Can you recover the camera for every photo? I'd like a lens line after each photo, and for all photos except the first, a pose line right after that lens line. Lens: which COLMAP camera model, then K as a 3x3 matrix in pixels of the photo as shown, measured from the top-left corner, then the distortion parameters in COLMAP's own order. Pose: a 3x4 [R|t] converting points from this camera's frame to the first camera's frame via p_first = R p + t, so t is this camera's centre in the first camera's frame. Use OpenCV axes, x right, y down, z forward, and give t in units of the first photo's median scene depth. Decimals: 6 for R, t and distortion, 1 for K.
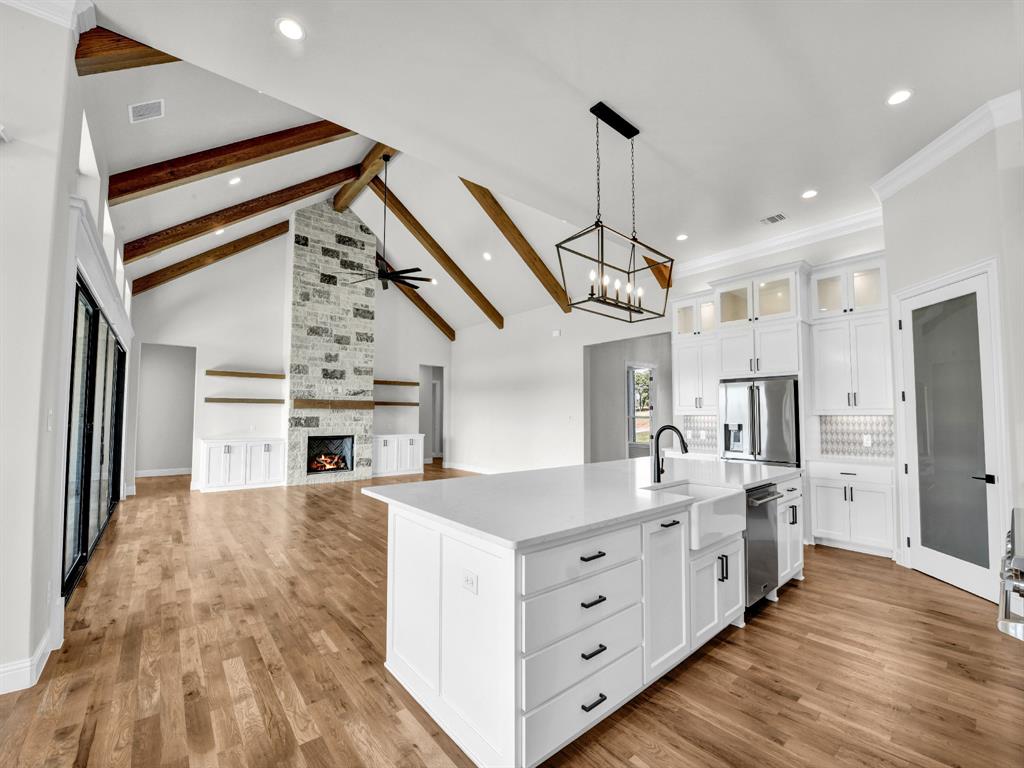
lens RADIAL K [[422.1, 0, 514.9], [0, 422.1, 391.7], [0, 0, 1]] dist [-0.020096, -0.000332]
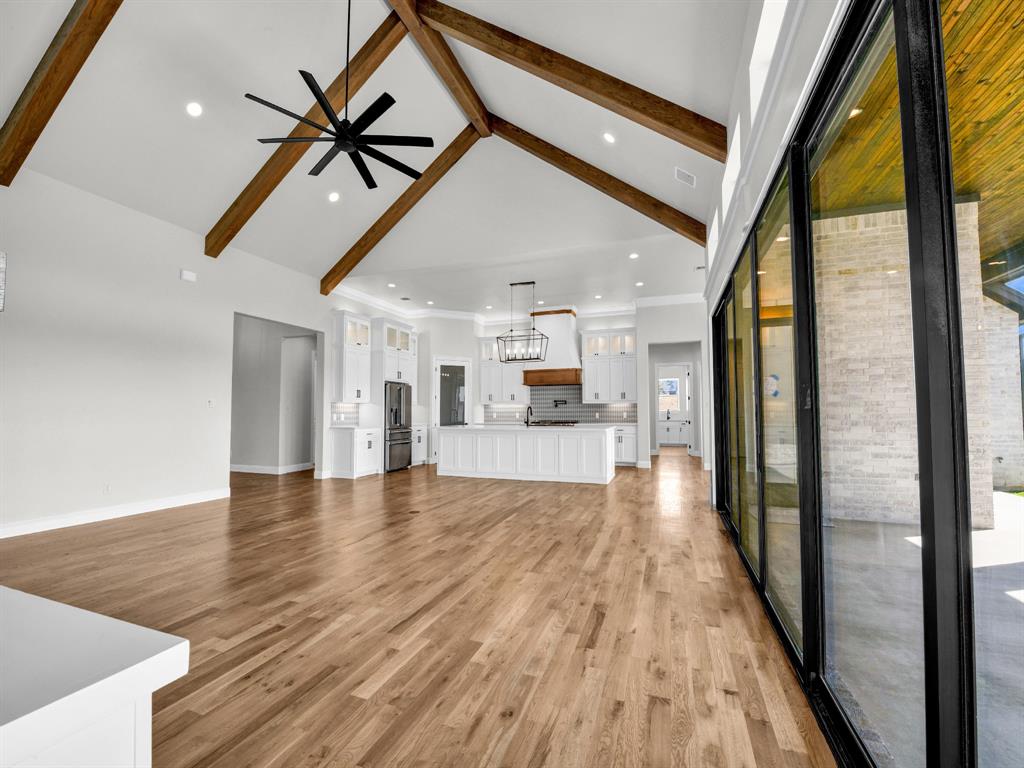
lens RADIAL K [[422.1, 0, 514.9], [0, 422.1, 391.7], [0, 0, 1]] dist [-0.020096, -0.000332]
pose [[-0.497870, 0.040984, 0.866283, -0.740701], [-0.048957, 0.995962, -0.075256, 0.070394], [-0.865869, -0.079878, -0.493853, 0.880356]]
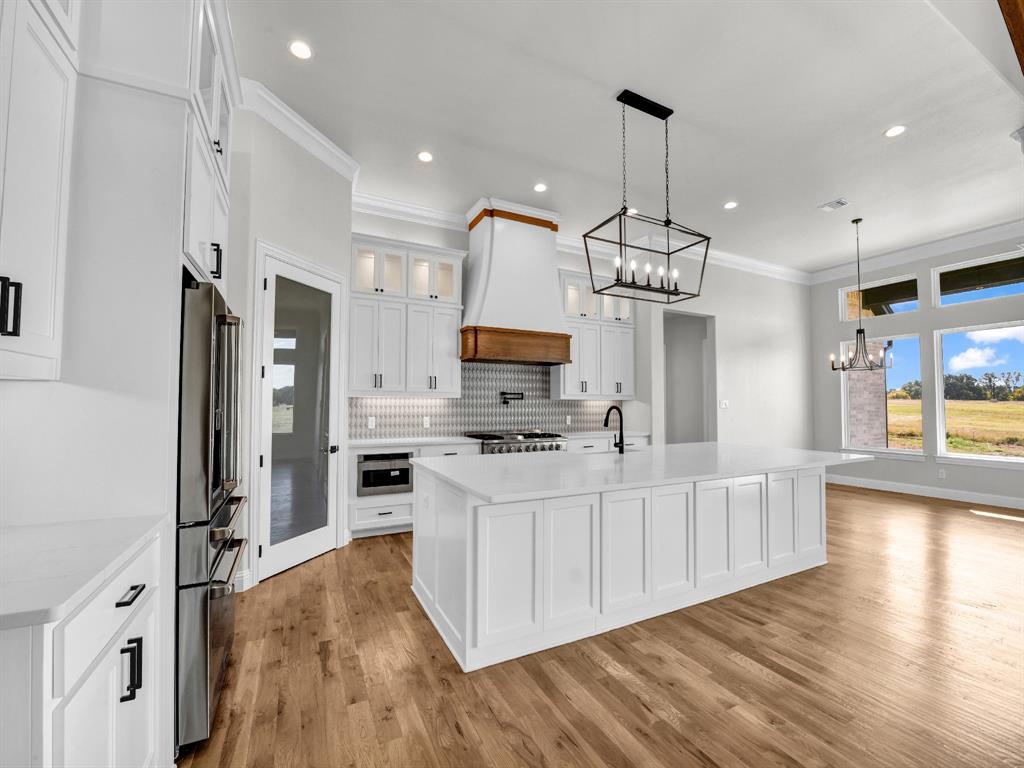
lens RADIAL K [[443.0, 0, 512.0], [0, 443.0, 384.0], [0, 0, 1]] dist [0.012419, -0.000097]
pose [[-0.976889, 0.008075, 0.213597, 0.137565], [-0.015707, 0.993873, -0.109408, 0.058326], [-0.213171, -0.110235, -0.970776, 0.818353]]
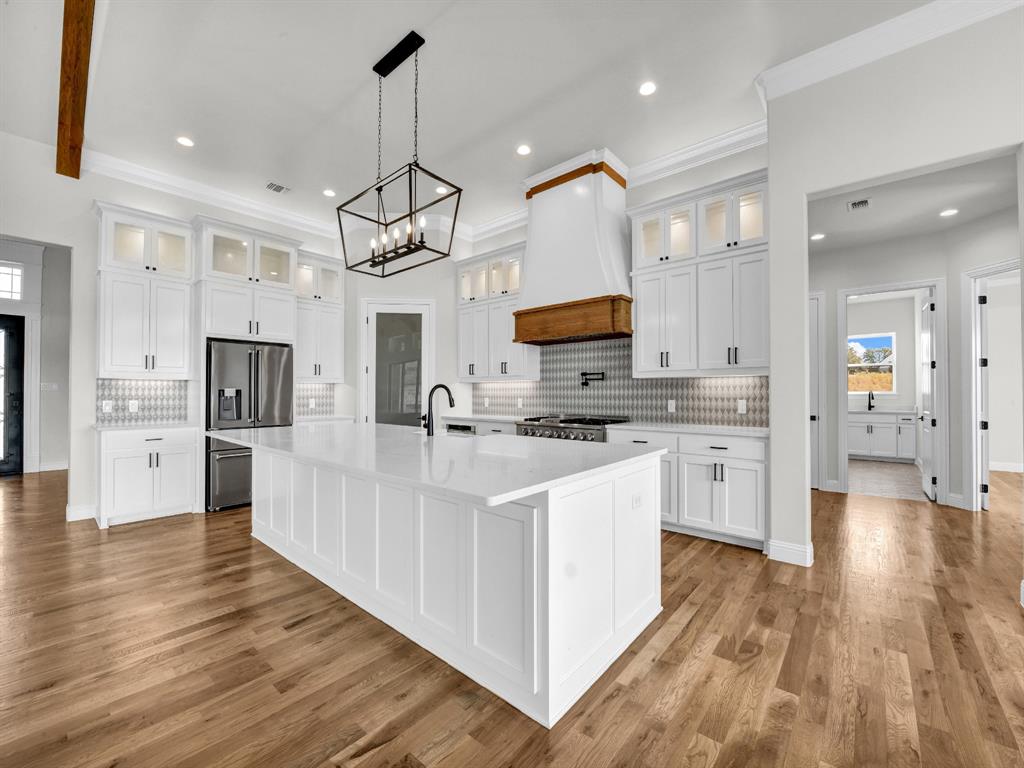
lens RADIAL K [[414.6, 0, 516.2], [0, 414.6, 388.2], [0, 0, 1]] dist [-0.017536, -0.000476]
pose [[-0.161693, 0.009315, 0.986797, -0.270805], [-0.057341, 0.998177, -0.018818, 0.034194], [-0.985174, -0.059627, -0.160864, 0.335921]]
